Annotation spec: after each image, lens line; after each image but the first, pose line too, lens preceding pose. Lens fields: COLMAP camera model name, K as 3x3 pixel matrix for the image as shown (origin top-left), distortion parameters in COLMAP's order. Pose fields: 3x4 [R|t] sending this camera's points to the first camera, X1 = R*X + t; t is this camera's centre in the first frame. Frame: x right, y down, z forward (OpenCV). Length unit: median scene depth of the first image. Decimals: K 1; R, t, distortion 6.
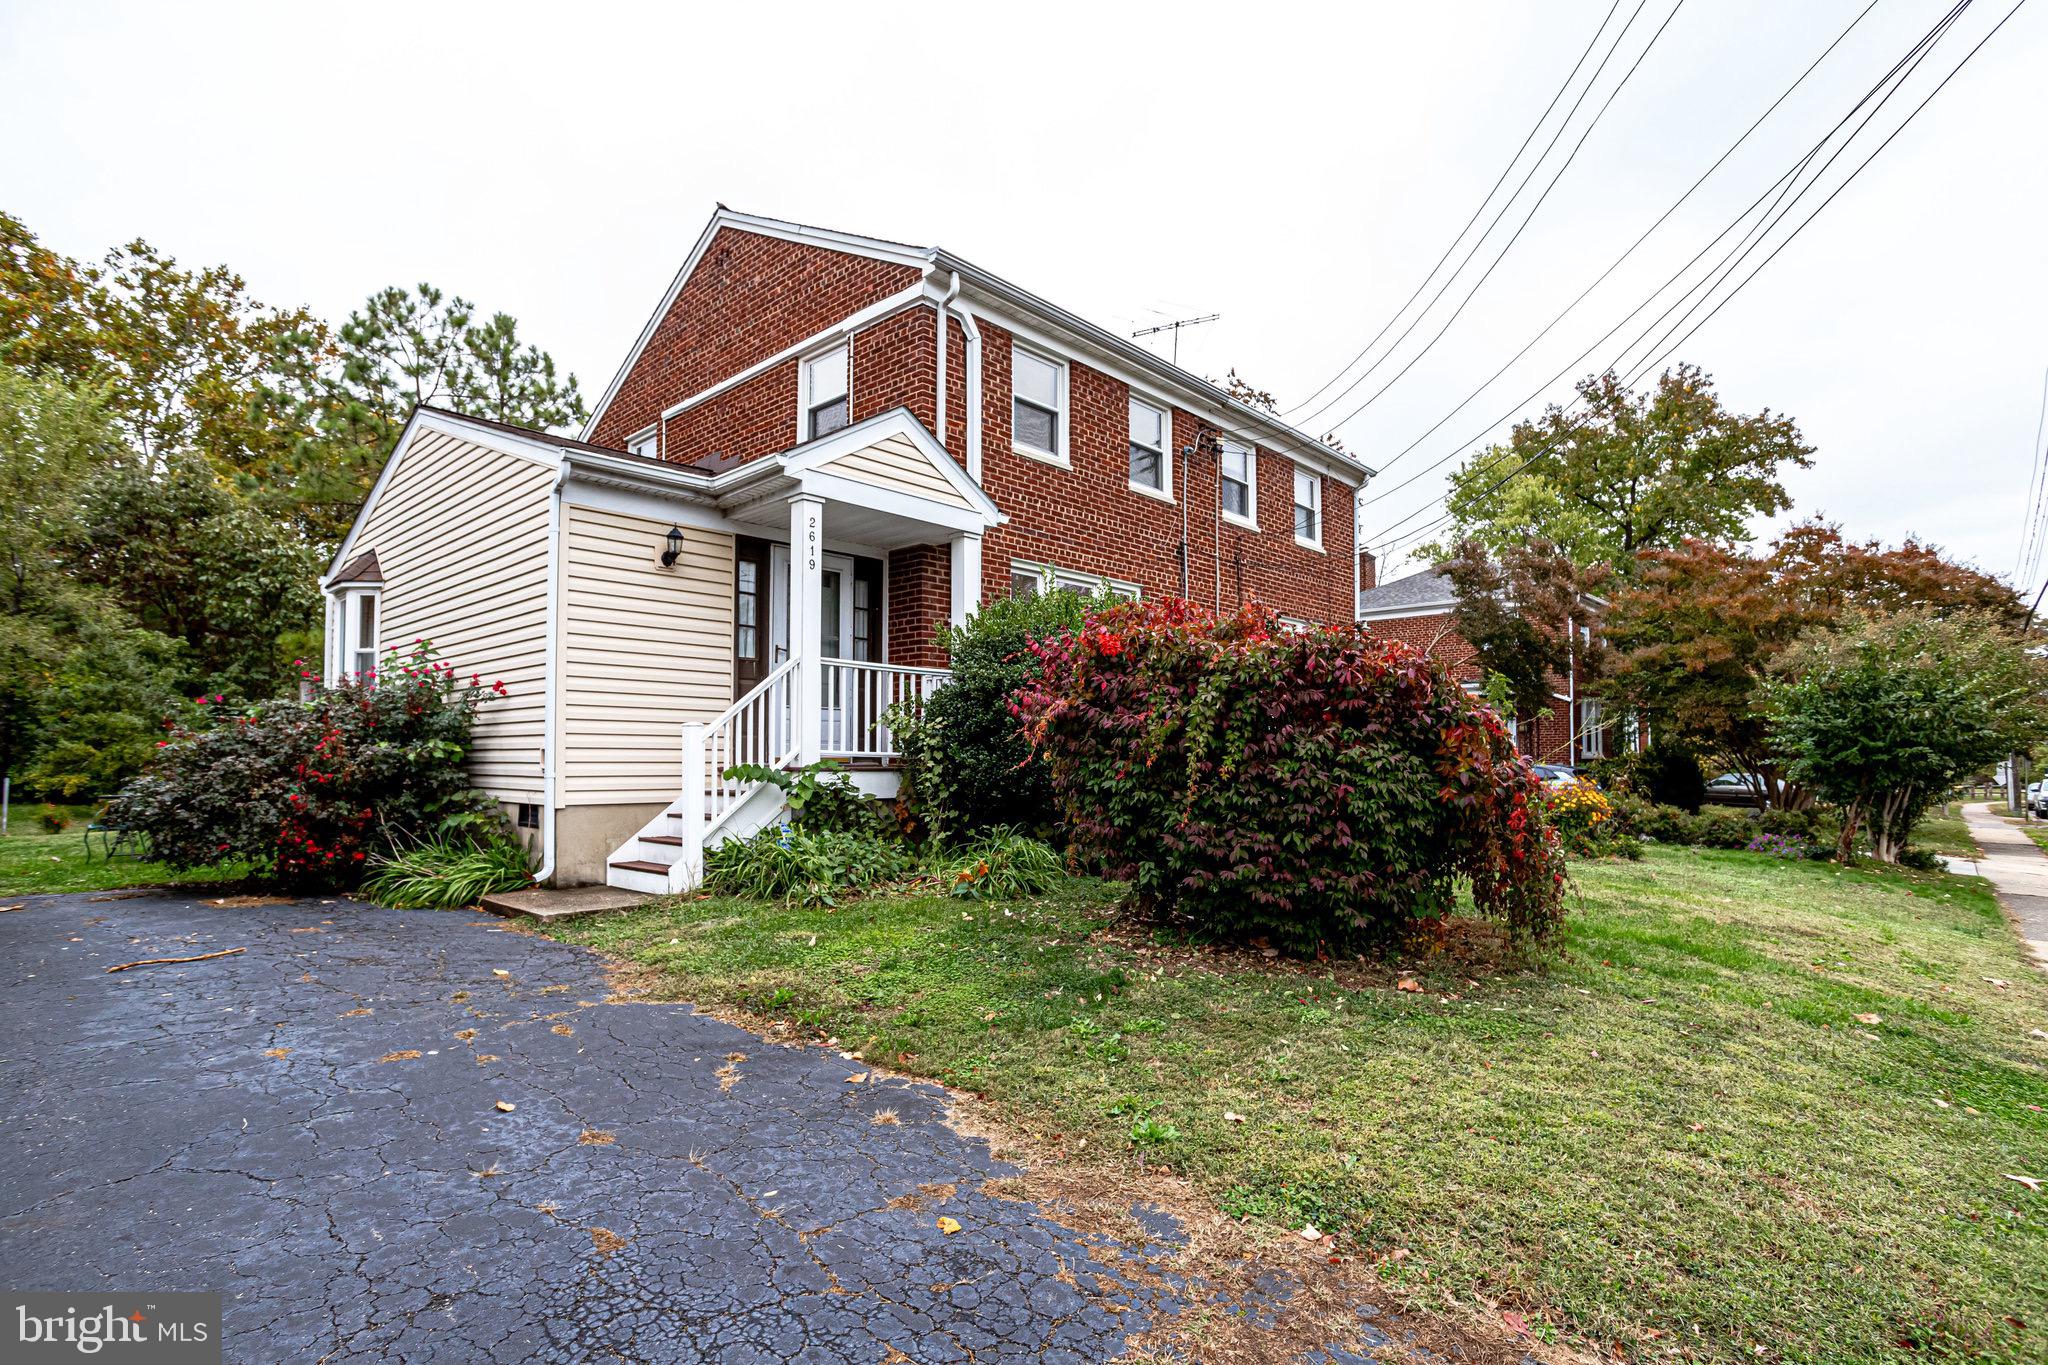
lens RADIAL K [[995.3, 0, 1037.8], [0, 995.3, 755.8], [0, 0, 1]] dist [-0.034332, 0.017749]
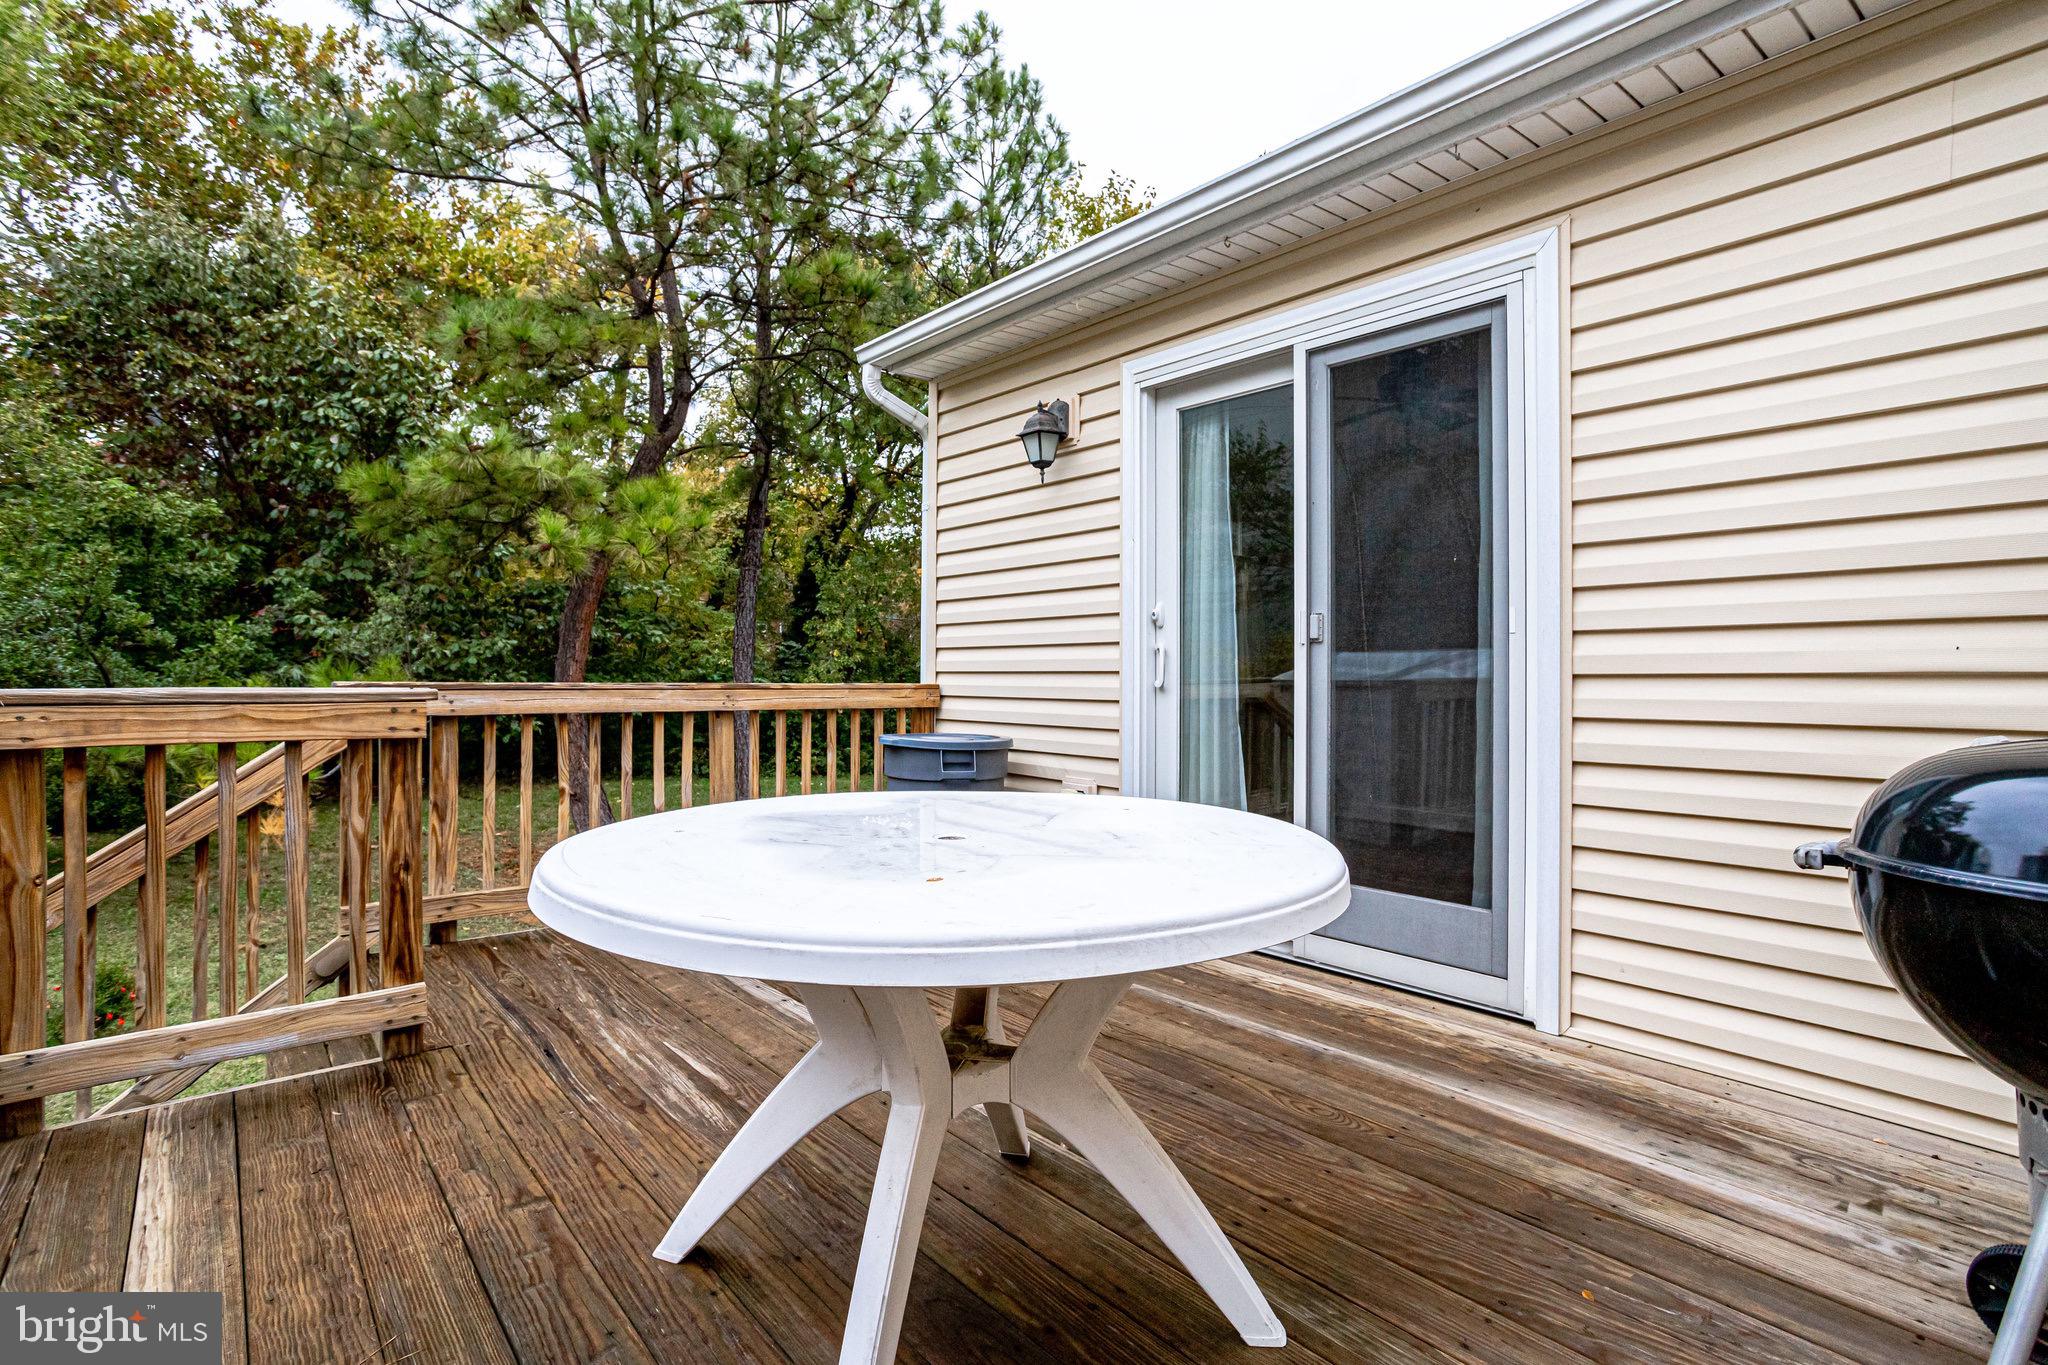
lens RADIAL K [[995.3, 0, 1019.7], [0, 995.3, 671.5], [0, 0, 1]] dist [-0.034332, 0.017749]
pose [[0.991305, 0.005323, -0.131479, -0.336073], [-0.004810, 0.999980, 0.004218, -0.029319], [0.131499, -0.003549, 0.991310, 0.485706]]
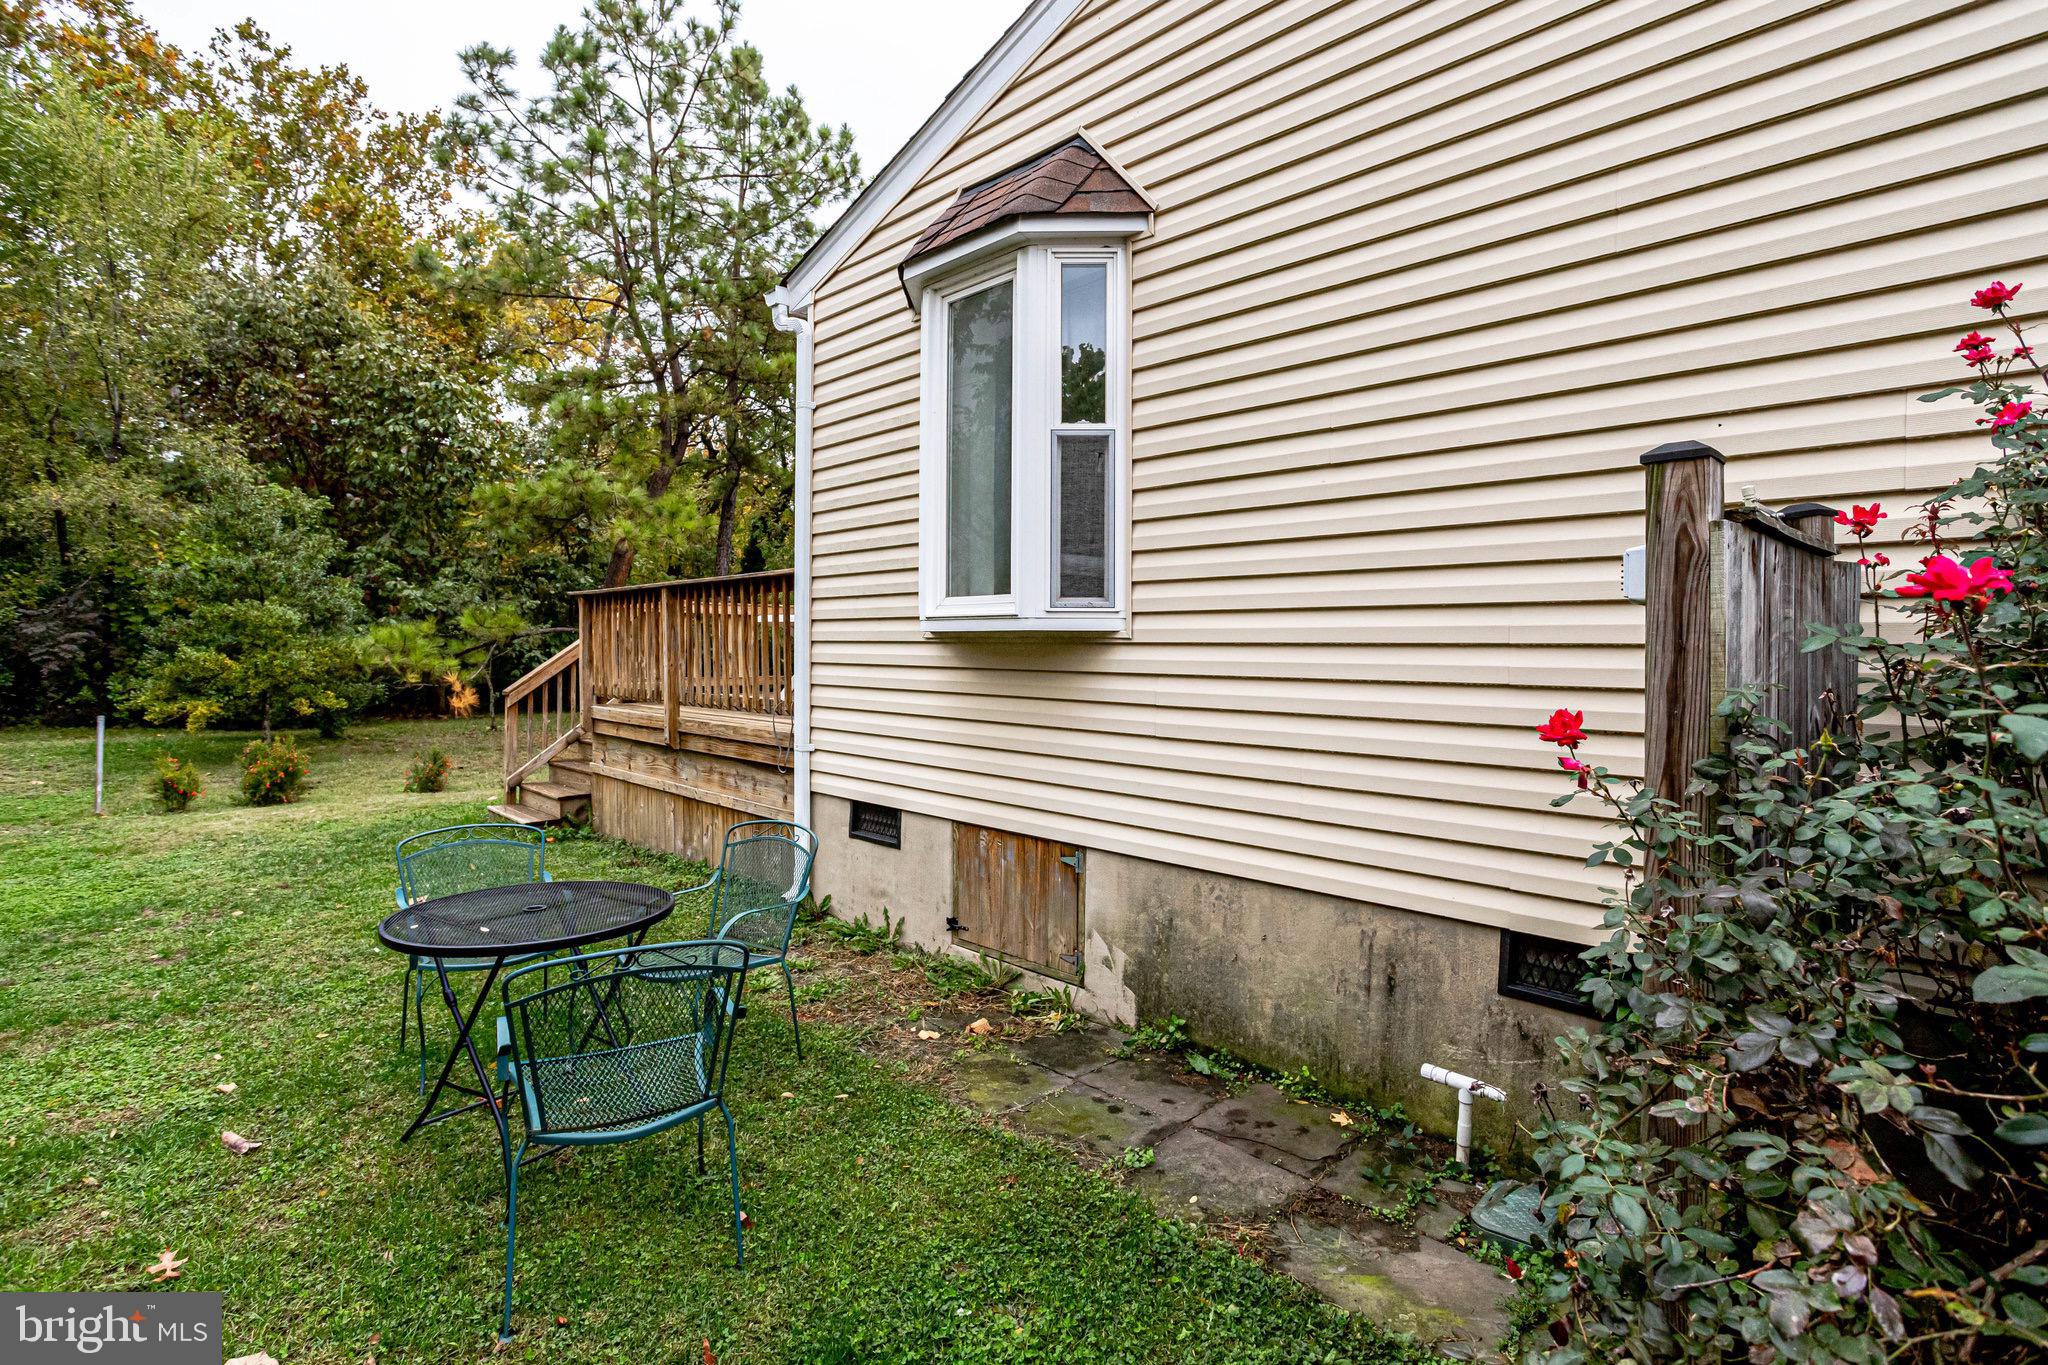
lens RADIAL K [[995.3, 0, 1028.6], [0, 995.3, 665.0], [0, 0, 1]] dist [-0.034332, 0.017749]
pose [[0.998207, 0.005631, -0.059594, -0.277892], [-0.004142, 0.999677, 0.025085, -0.014452], [0.059716, -0.024793, 0.997907, 0.269320]]
